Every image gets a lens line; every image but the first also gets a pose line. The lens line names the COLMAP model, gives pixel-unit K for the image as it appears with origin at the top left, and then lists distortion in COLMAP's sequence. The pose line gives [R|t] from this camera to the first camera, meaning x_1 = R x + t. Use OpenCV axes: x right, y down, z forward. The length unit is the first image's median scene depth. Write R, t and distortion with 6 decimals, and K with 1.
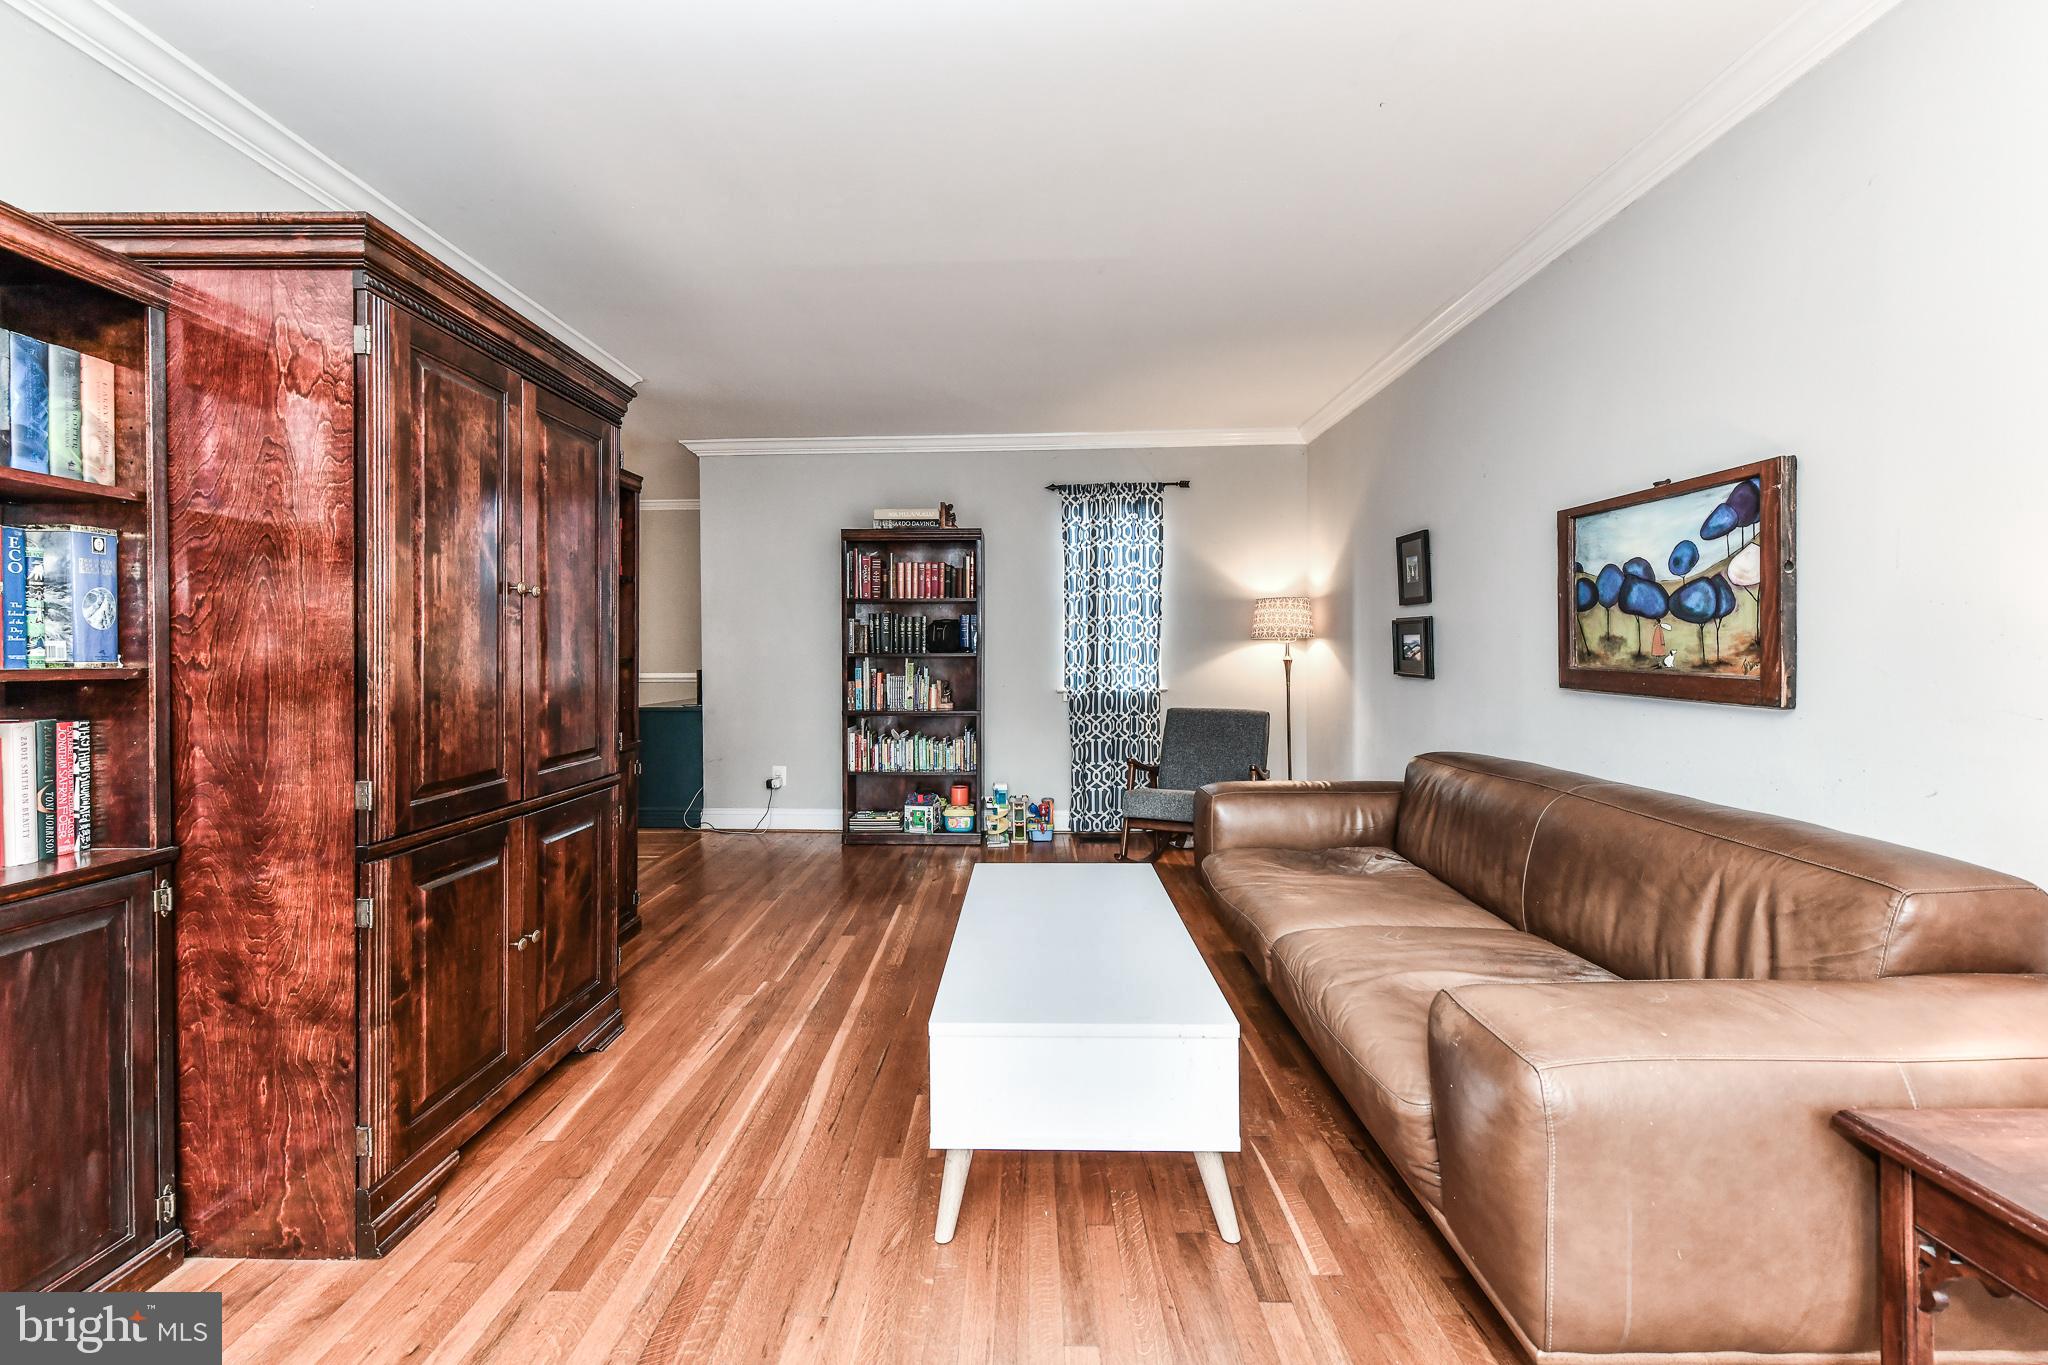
lens RADIAL K [[814.4, 0, 1011.5], [0, 814.4, 660.2], [0, 0, 1]] dist [0.001422, -0.002318]
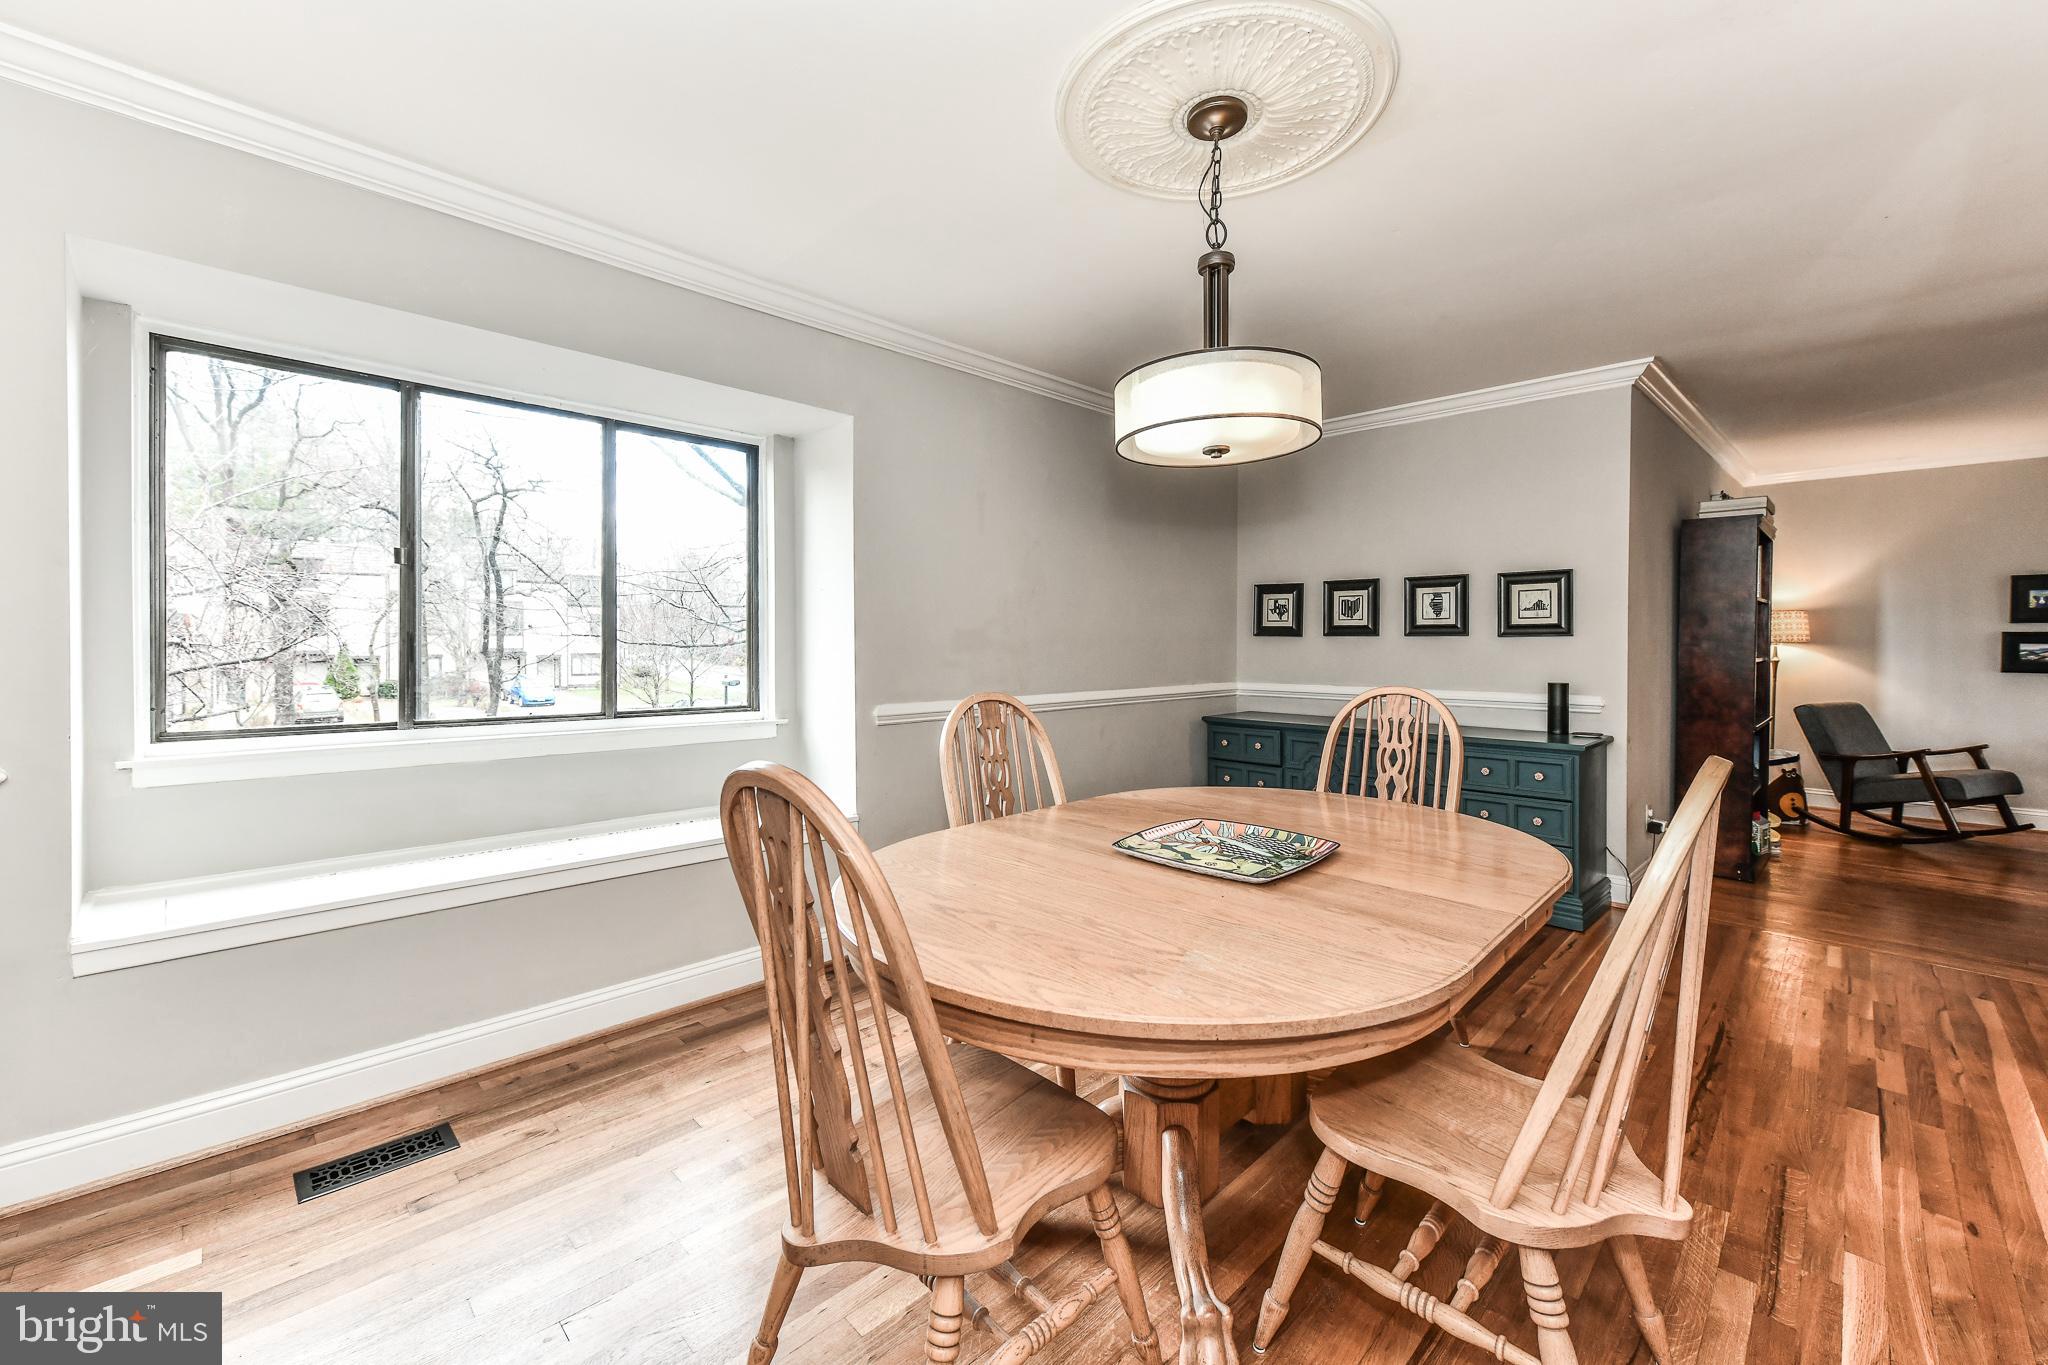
lens RADIAL K [[814.4, 0, 1011.5], [0, 814.4, 660.2], [0, 0, 1]] dist [0.001422, -0.002318]
pose [[0.708993, -0.010658, 0.705135, -2.704969], [0.002882, 0.999921, 0.012215, -0.037440], [-0.705209, -0.006628, 0.708968, 1.879252]]
